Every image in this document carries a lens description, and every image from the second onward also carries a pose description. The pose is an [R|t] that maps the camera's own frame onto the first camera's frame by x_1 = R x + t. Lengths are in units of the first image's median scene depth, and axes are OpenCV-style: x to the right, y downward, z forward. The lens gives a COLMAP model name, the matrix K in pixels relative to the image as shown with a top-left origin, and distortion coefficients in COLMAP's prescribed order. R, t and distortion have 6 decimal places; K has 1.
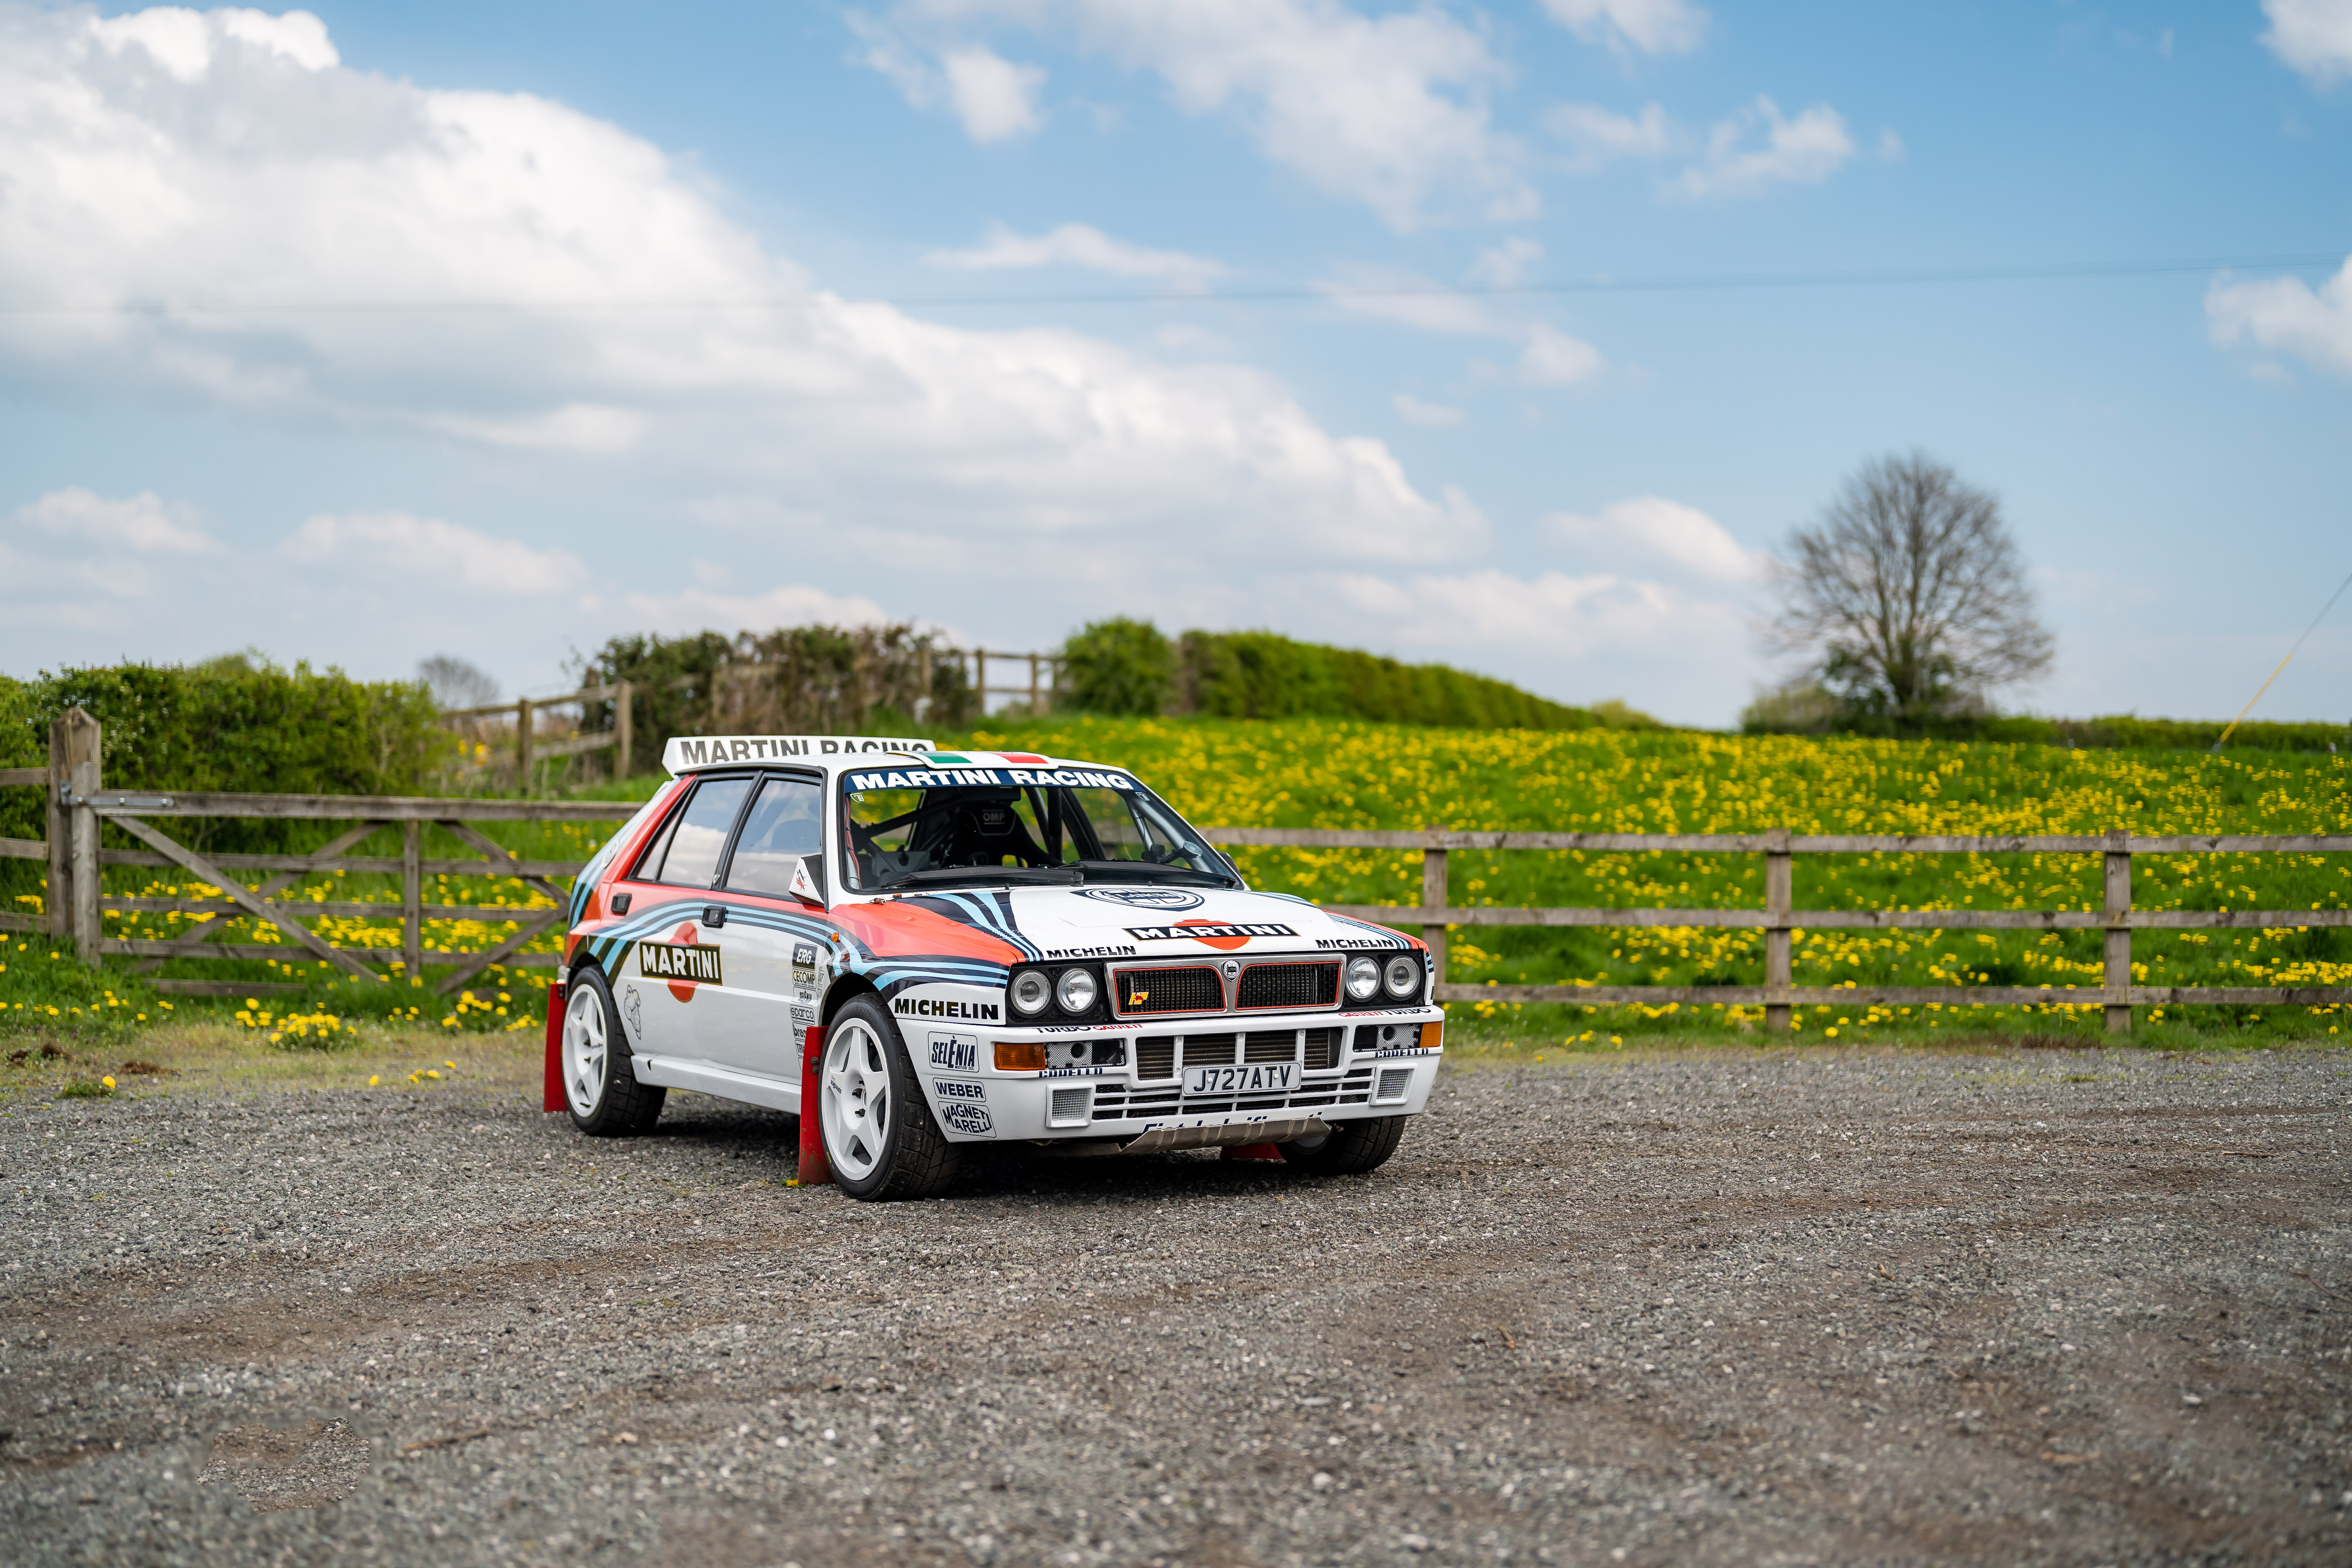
lens RADIAL K [[3263.4, 0, 1122.1], [0, 3263.4, 799.4], [0, 0, 1]] dist [-0.013745, 0.091377]
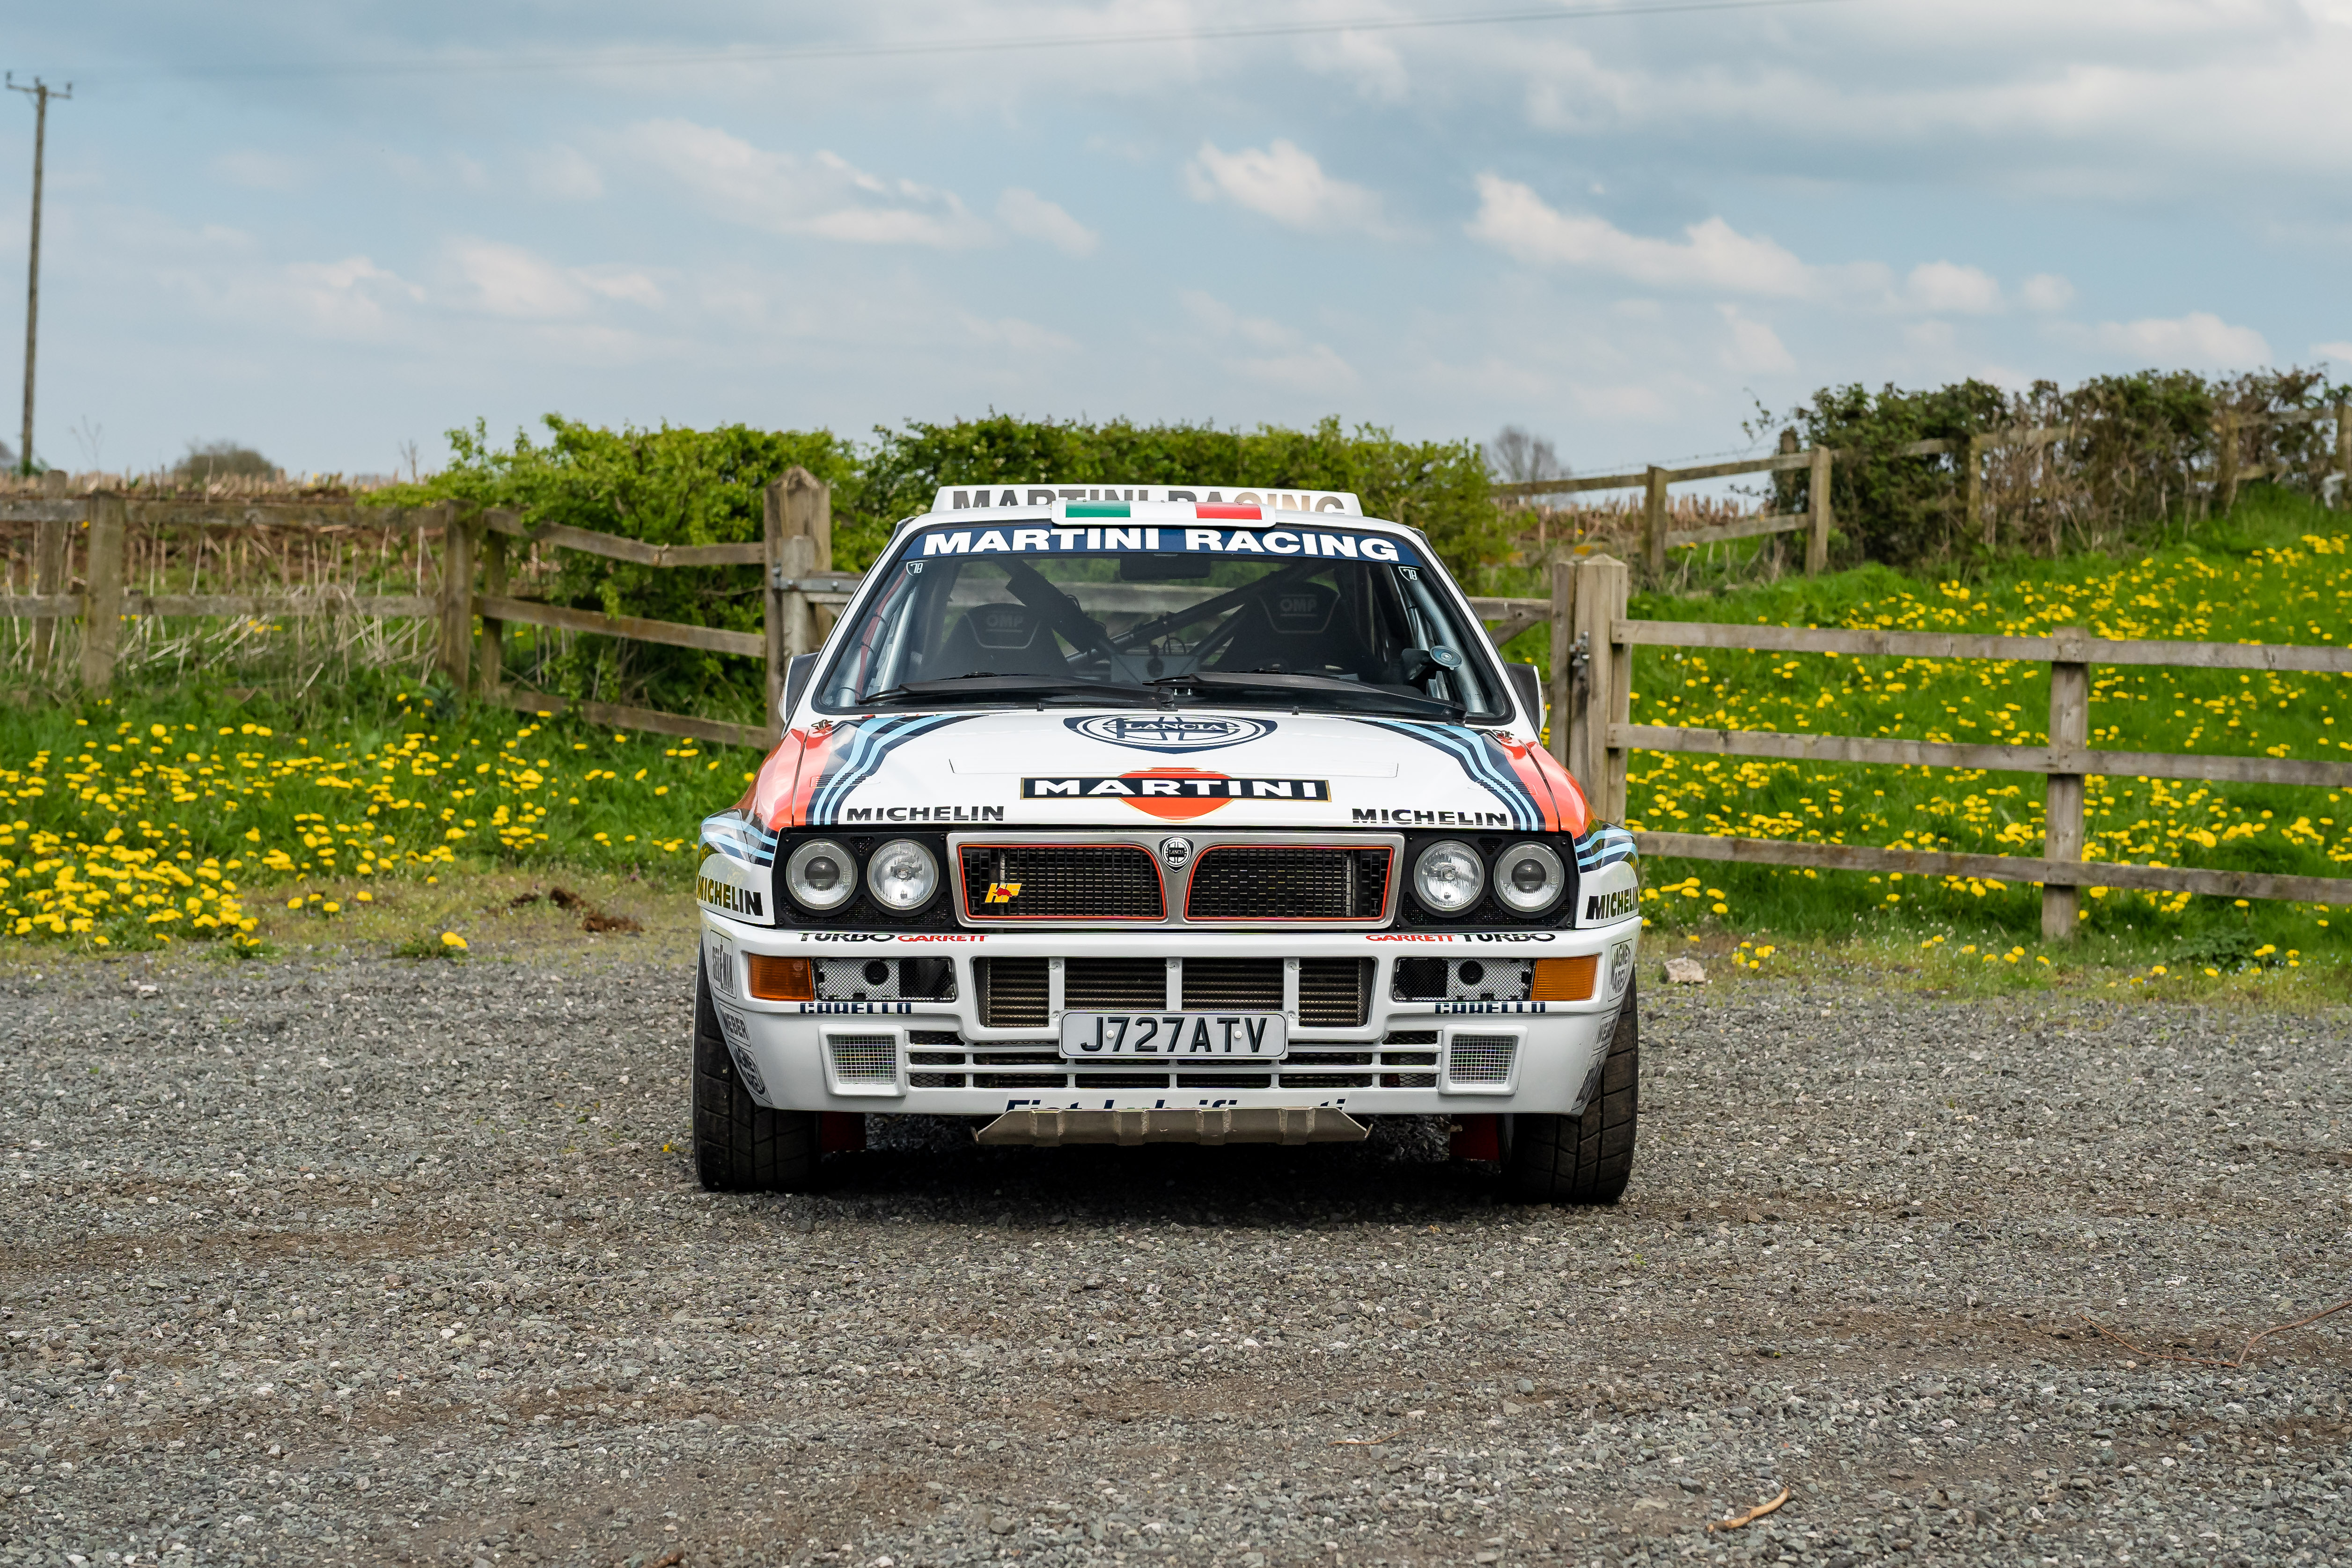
lens RADIAL K [[3875.7, 0, 1176.0], [0, 3875.7, 784.0], [0, 0, 1]] dist [0.014575, -0.040431]
pose [[0.894314, 0.034876, -0.446079, 0.195219], [-0.015373, 0.998764, 0.047266, 0.003315], [0.447176, -0.035413, 0.893745, 0.202583]]
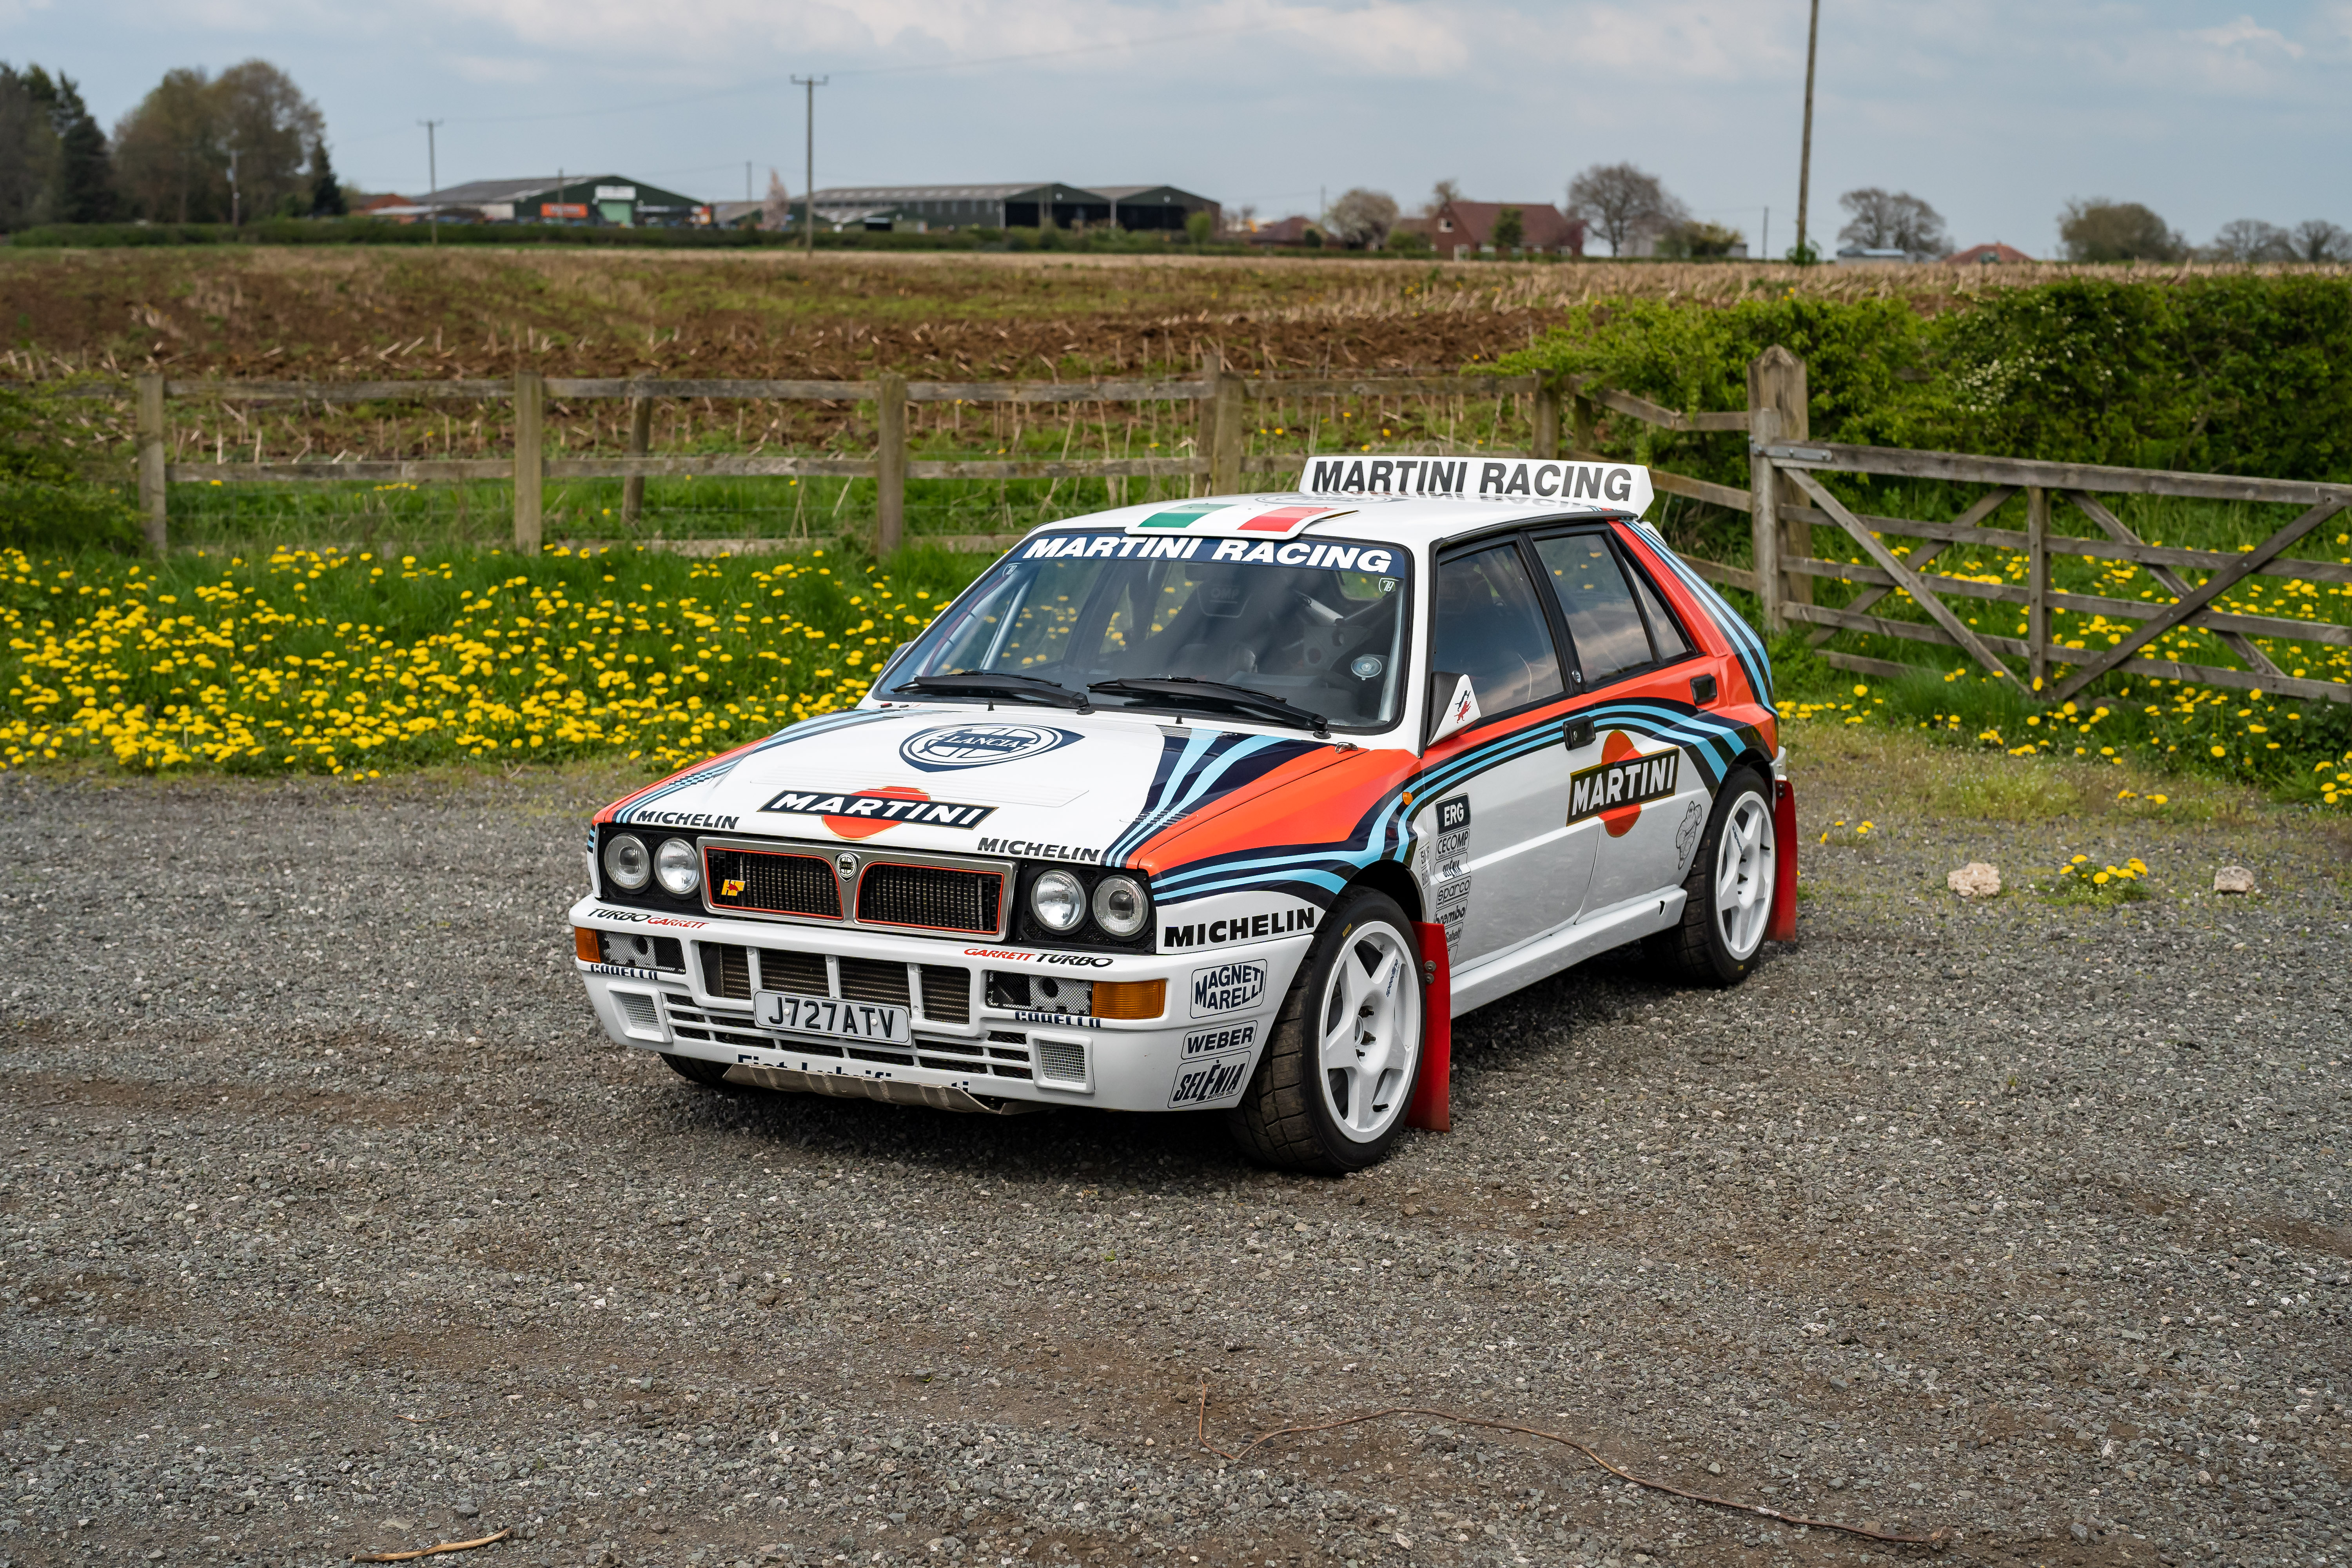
lens RADIAL K [[3263.4, 0, 1122.1], [0, 3263.4, 799.4], [0, 0, 1]] dist [-0.013745, 0.091377]
pose [[0.535638, 0.124471, -0.835224, 0.371042], [-0.000712, 0.989143, 0.146952, -0.038061], [0.844447, -0.078118, 0.529912, 0.373126]]
